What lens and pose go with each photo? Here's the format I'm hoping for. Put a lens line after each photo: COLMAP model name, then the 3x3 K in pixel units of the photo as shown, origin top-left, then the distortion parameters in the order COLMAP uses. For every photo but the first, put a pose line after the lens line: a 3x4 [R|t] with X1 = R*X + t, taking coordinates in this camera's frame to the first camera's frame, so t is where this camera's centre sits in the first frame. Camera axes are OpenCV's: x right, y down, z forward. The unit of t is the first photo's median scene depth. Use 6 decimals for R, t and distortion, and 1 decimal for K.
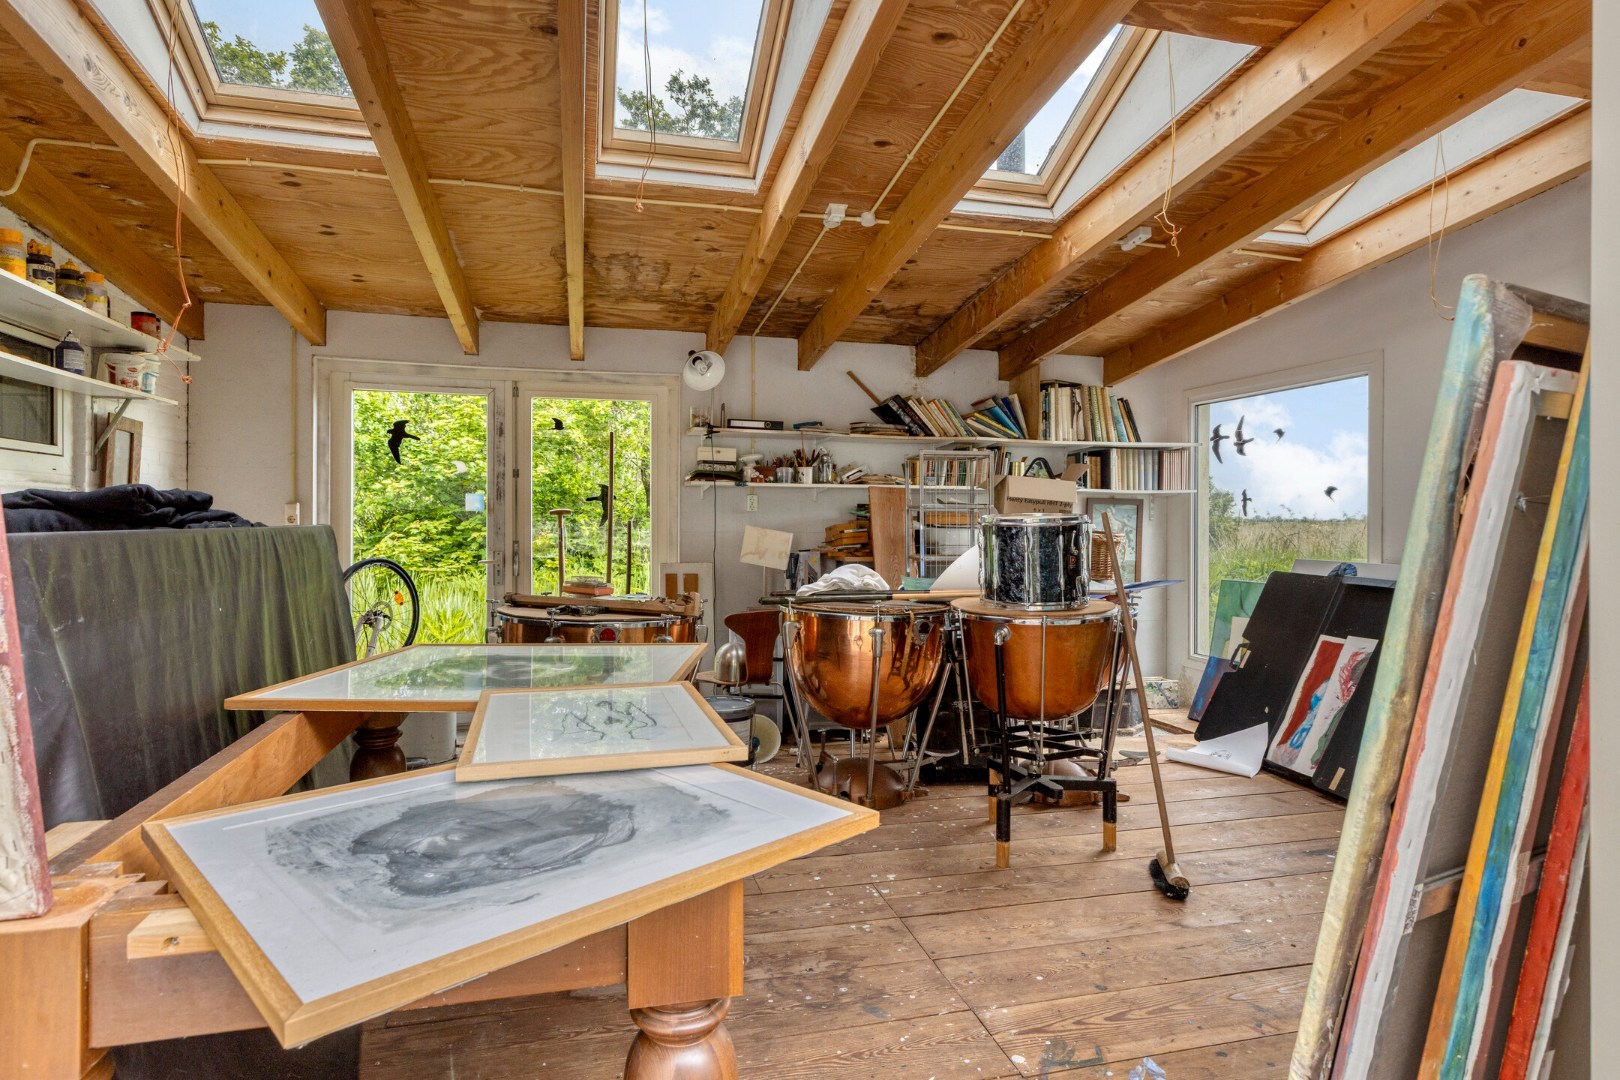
lens RADIAL K [[875.3, 0, 800.9], [0, 875.3, 534.9], [0, 0, 1]] dist [0.006699, 0.000787]
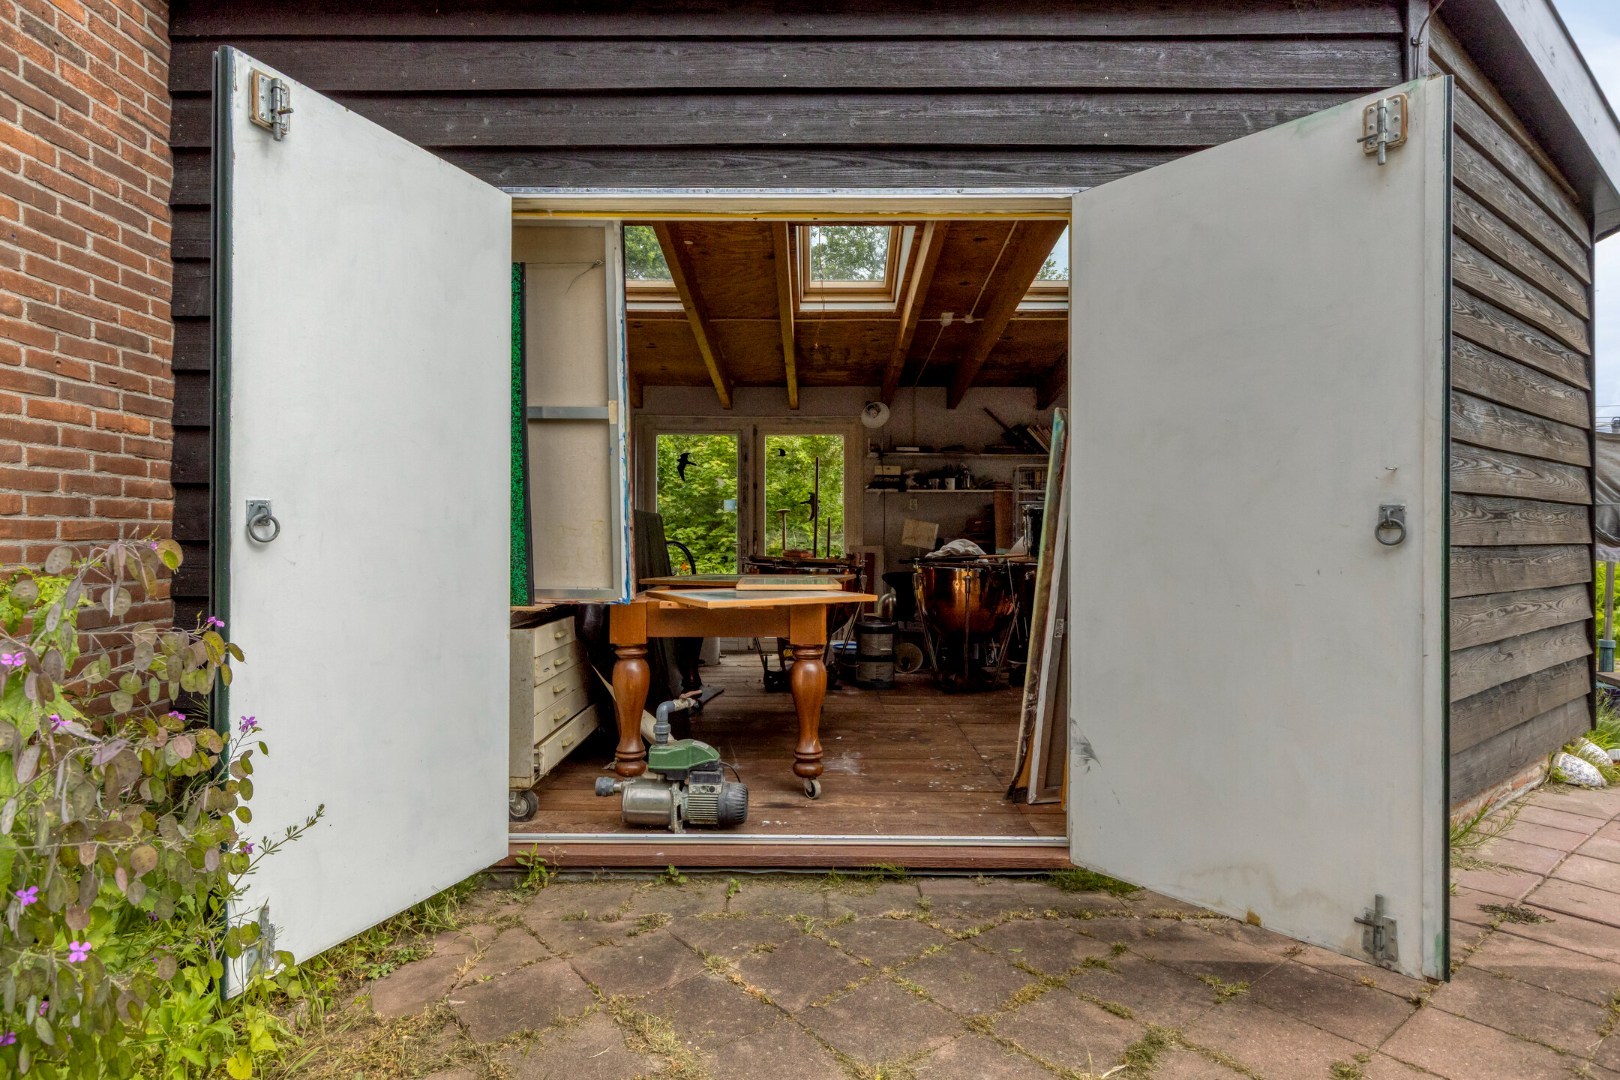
lens RADIAL K [[875.3, 0, 811.0], [0, 875.3, 541.6], [0, 0, 1]] dist [0.006699, 0.000787]
pose [[0.968902, -0.002007, -0.247438, 0.144500], [-0.000526, 0.999948, -0.010171, 0.042067], [0.247445, 0.009985, 0.968850, -0.448237]]
